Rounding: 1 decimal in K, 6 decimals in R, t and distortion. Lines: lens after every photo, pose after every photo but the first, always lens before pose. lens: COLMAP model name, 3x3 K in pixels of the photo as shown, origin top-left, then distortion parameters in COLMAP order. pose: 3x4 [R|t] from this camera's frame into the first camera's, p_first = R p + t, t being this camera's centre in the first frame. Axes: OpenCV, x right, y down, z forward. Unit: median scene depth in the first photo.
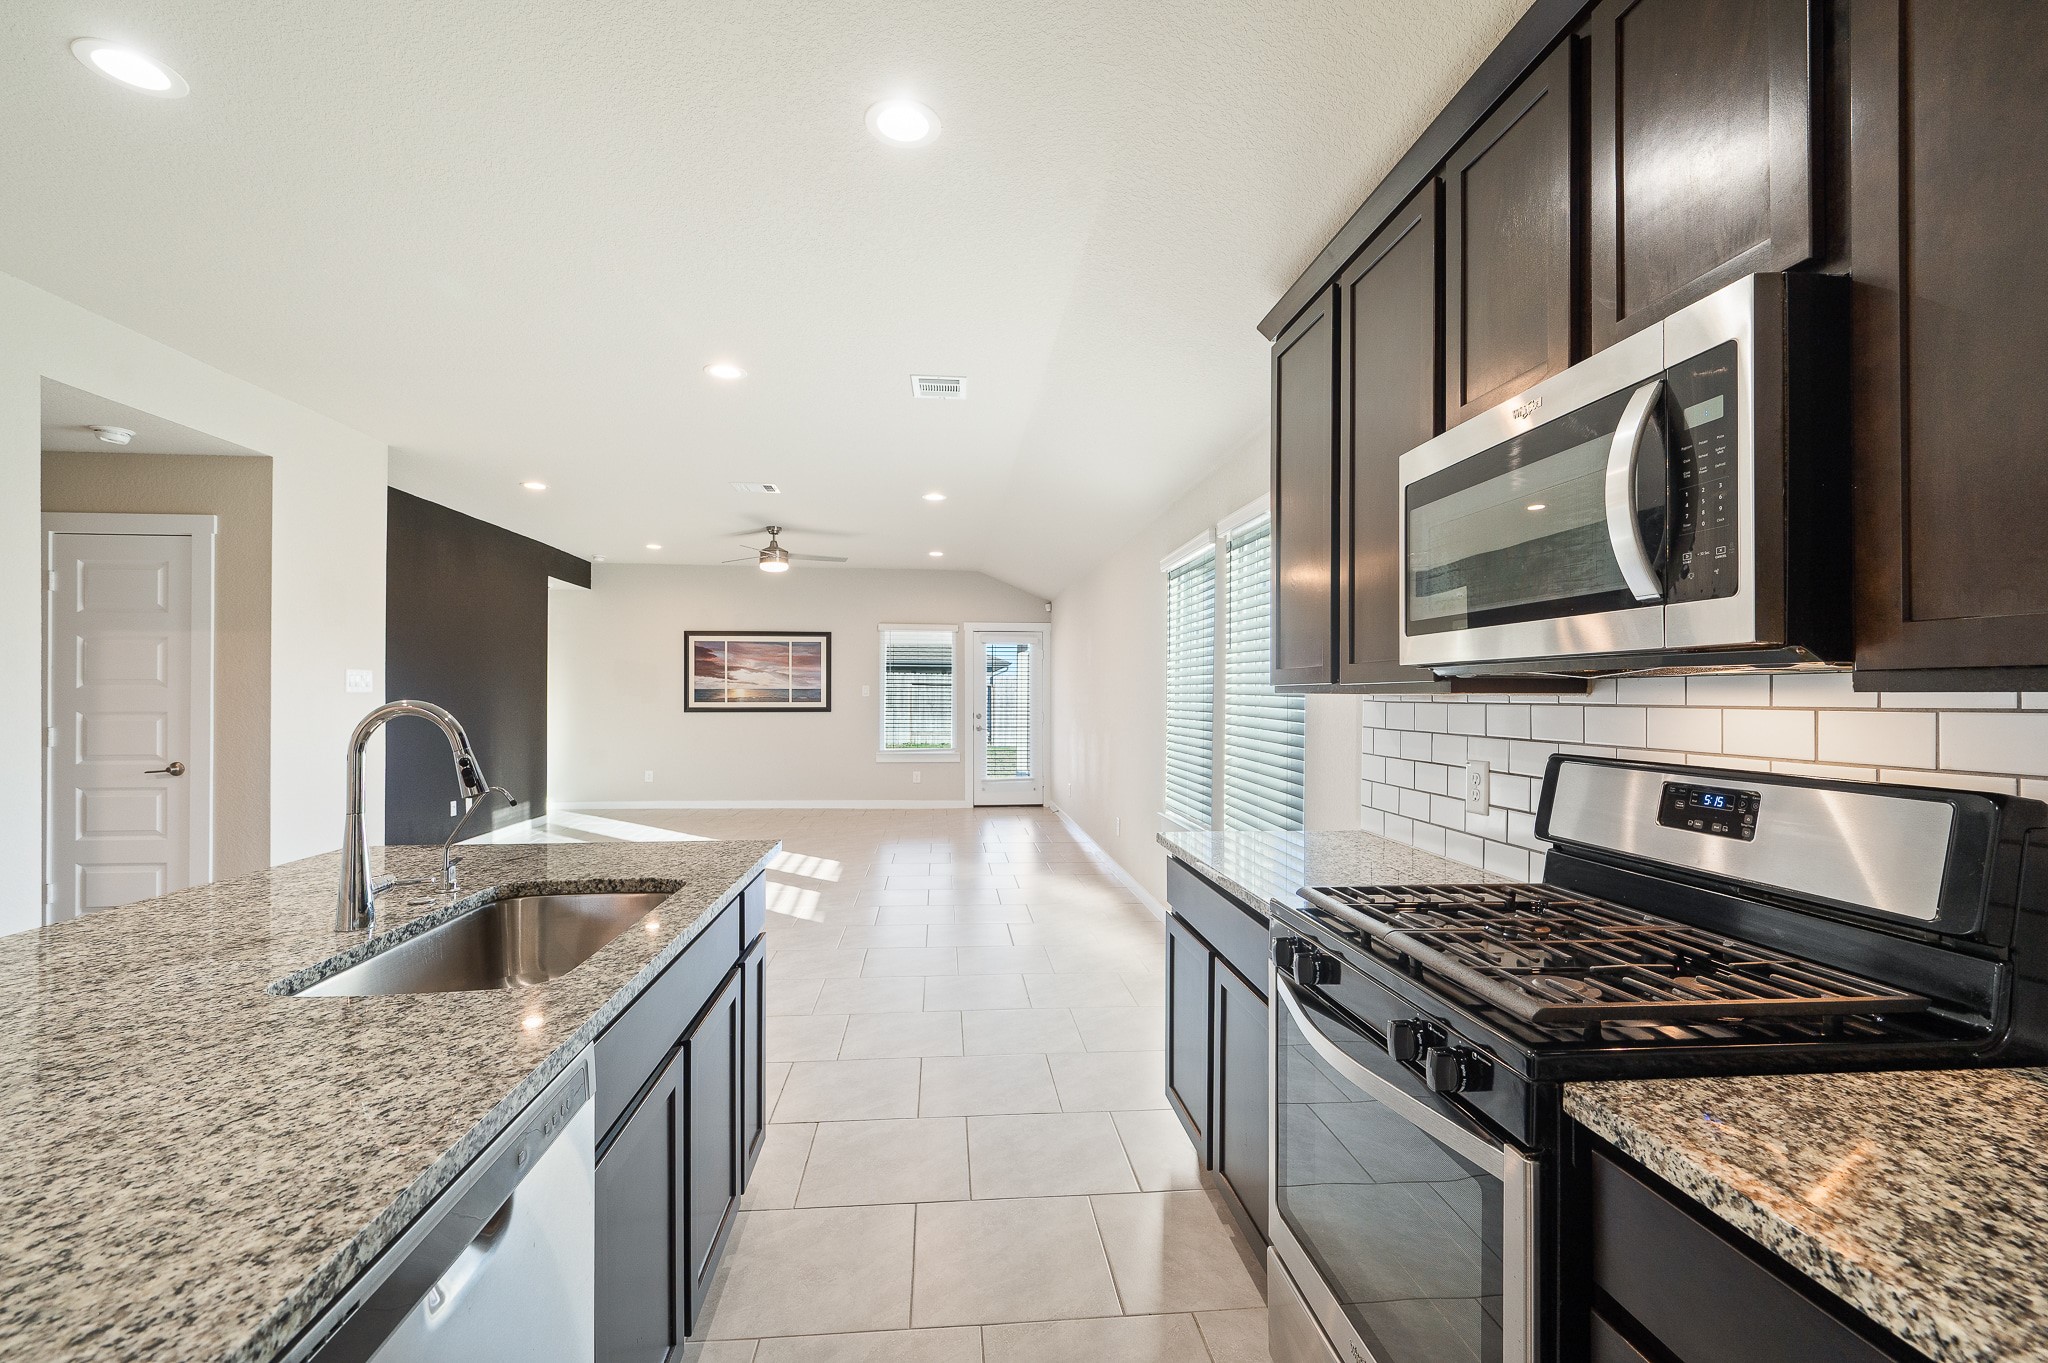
lens RADIAL K [[872.8, 0, 1019.4], [0, 872.8, 688.9], [0, 0, 1]] dist [0.029952, 0.001291]
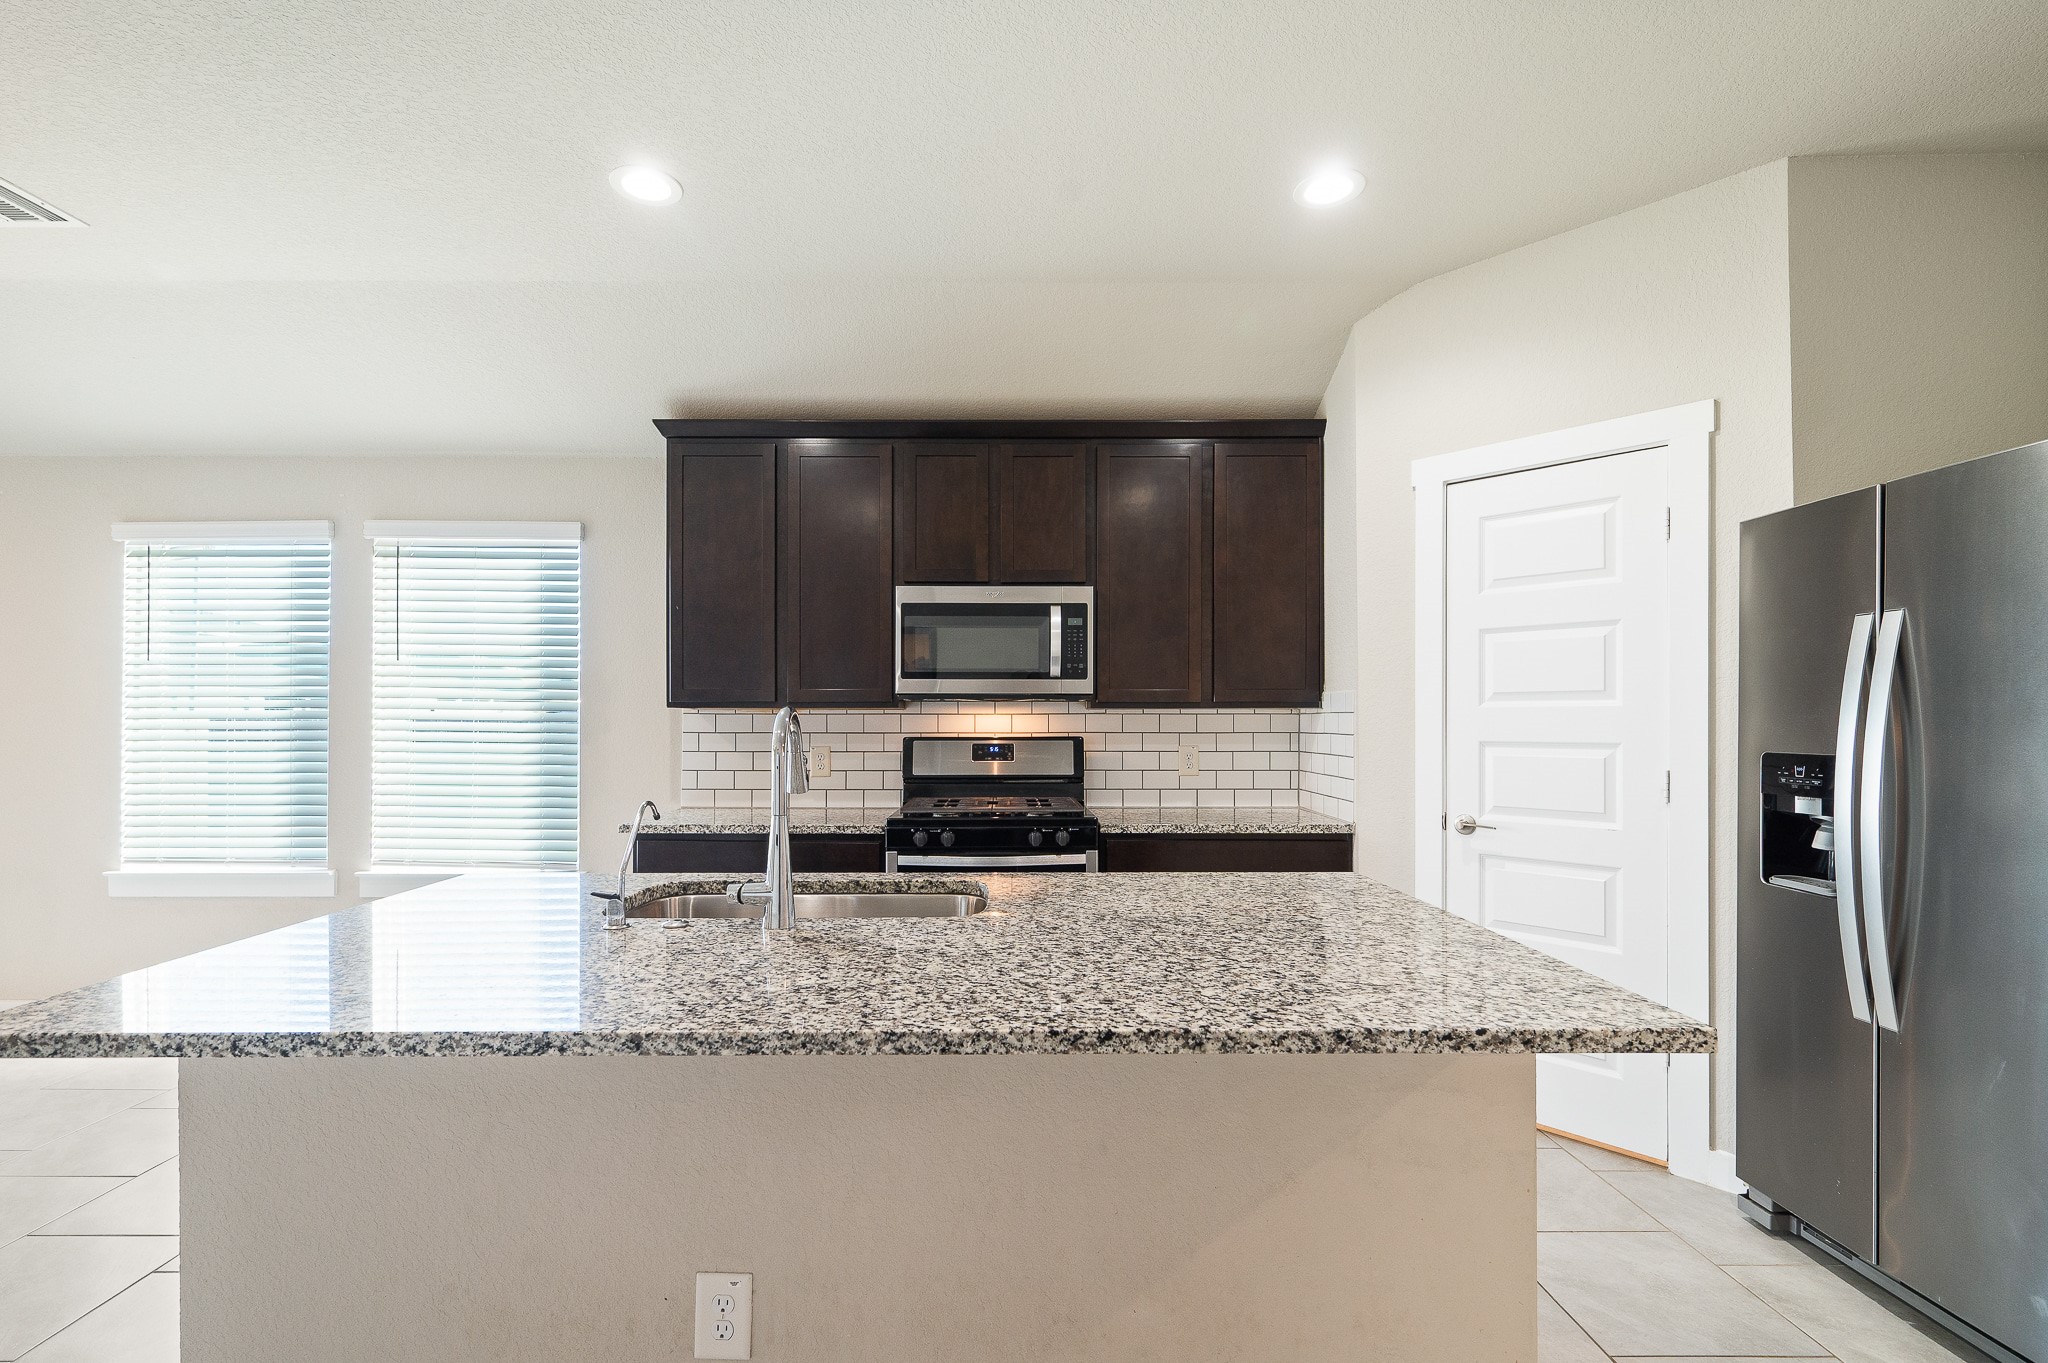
lens RADIAL K [[946.1, 0, 1013.8], [0, 946.1, 708.9], [0, 0, 1]] dist [0.000855, 0.000095]
pose [[0.095771, 0.003496, 0.995397, -0.283276], [-0.006109, 0.999977, -0.002924, 0.002038], [-0.995385, -0.005801, 0.095791, 0.094542]]
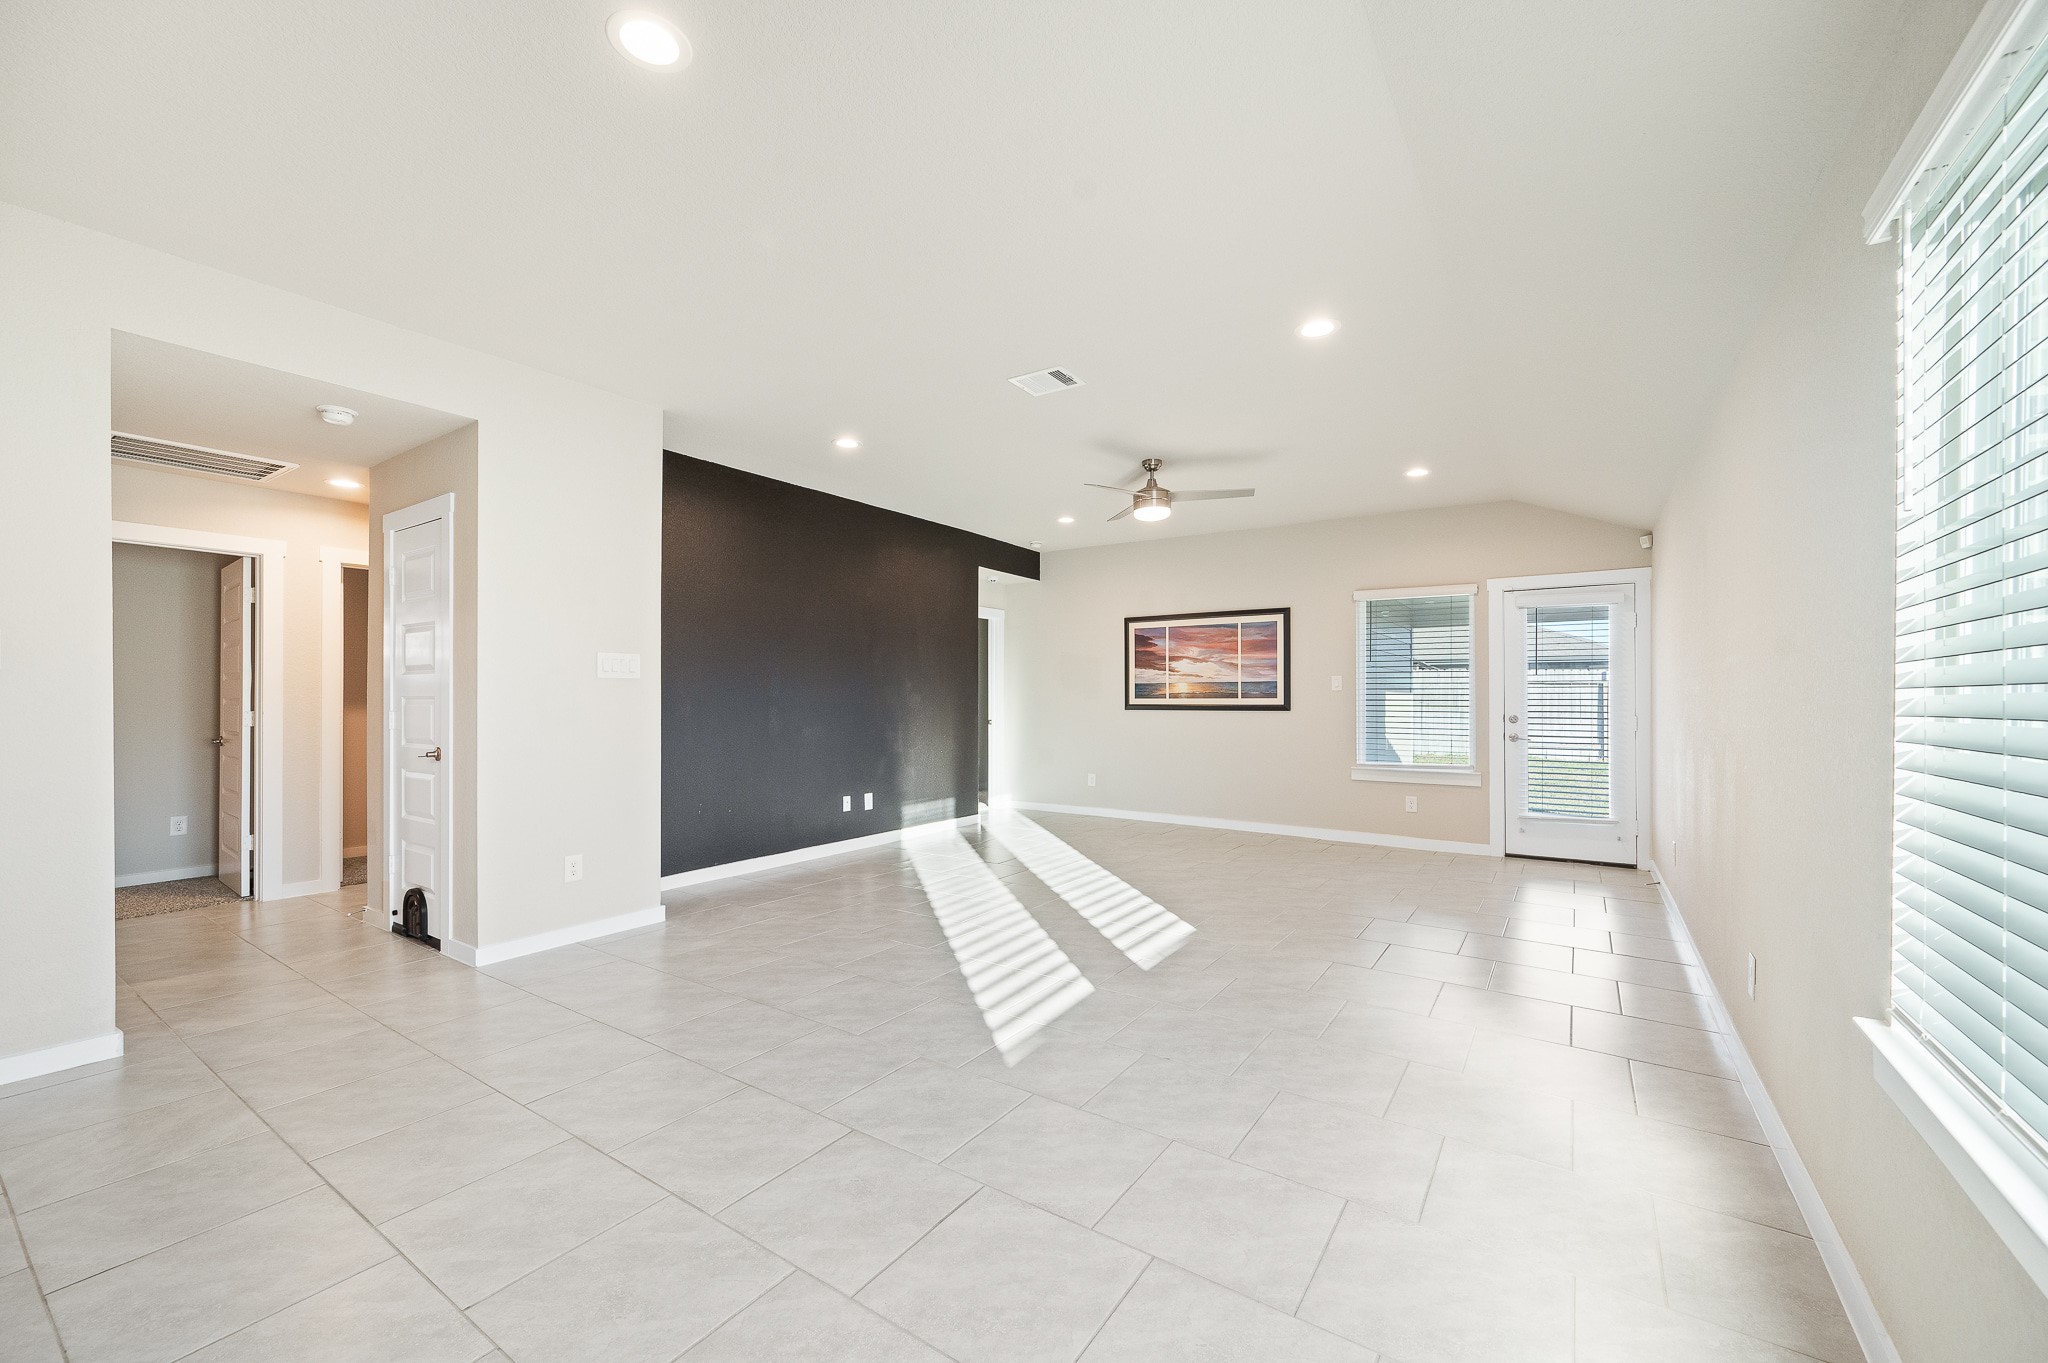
lens RADIAL K [[816.8, 0, 1018.7], [0, 816.8, 697.5], [0, 0, 1]] dist [0.001800, -0.000367]
pose [[0.773499, -0.002886, -0.633791, 0.058255], [0.005291, 0.999984, 0.001905, 0.012315], [0.633775, -0.004827, 0.773502, 0.299332]]
